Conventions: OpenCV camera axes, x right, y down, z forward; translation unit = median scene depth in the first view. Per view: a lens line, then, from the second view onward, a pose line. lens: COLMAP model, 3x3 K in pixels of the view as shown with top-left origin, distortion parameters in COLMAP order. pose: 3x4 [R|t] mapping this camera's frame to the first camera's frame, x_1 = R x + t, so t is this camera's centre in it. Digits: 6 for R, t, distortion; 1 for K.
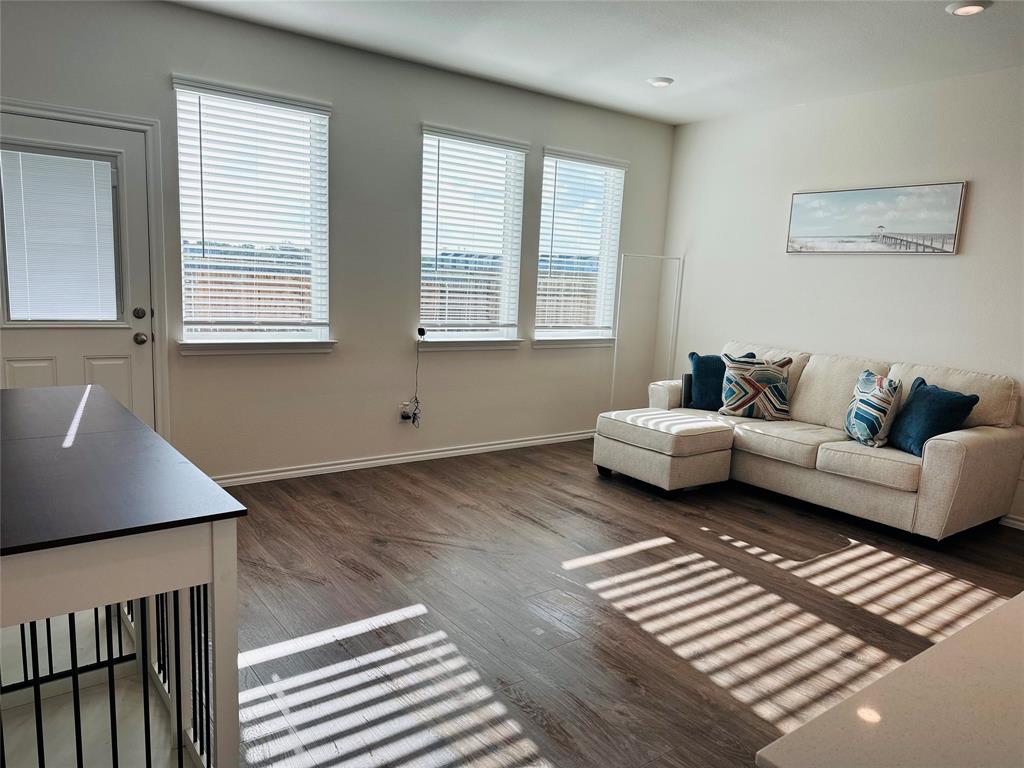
lens RADIAL K [[718.9, 0, 518.1], [0, 718.9, 382.9], [0, 0, 1]] dist [0.018506, -0.010672]
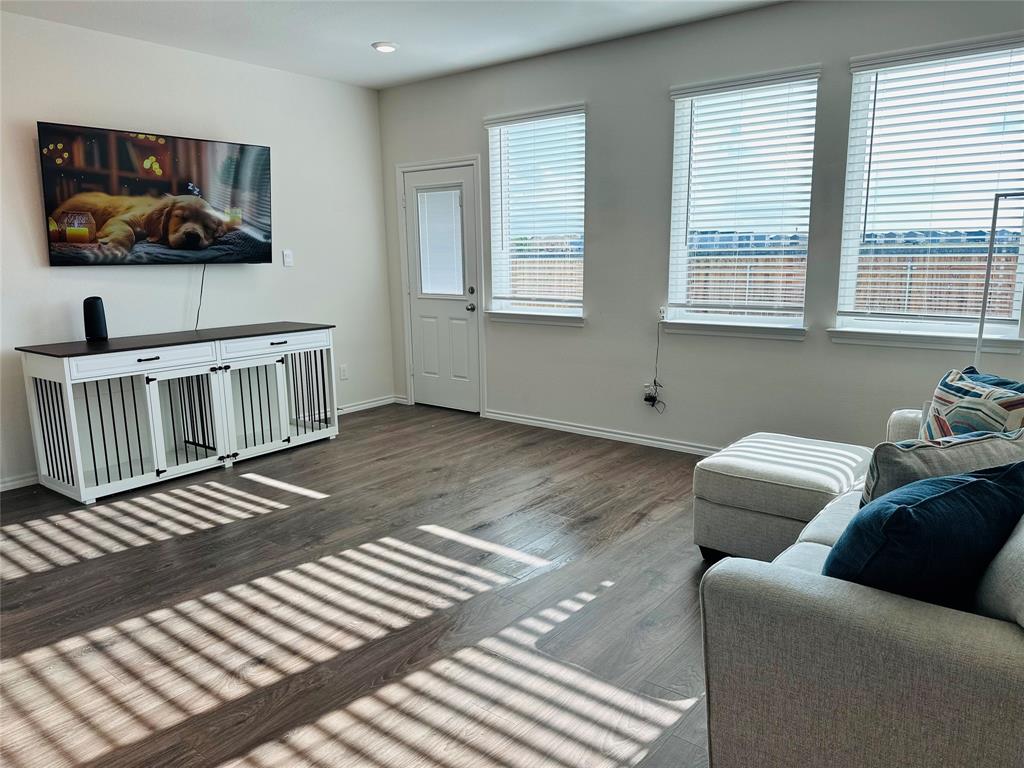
lens RADIAL K [[718.9, 0, 516.0], [0, 718.9, 386.2], [0, 0, 1]] dist [0.018506, -0.010672]
pose [[0.253222, 0.122816, -0.959581, 1.057982], [-0.114363, 0.988754, 0.096370, -0.061639], [0.960625, 0.085338, 0.264420, 0.815983]]
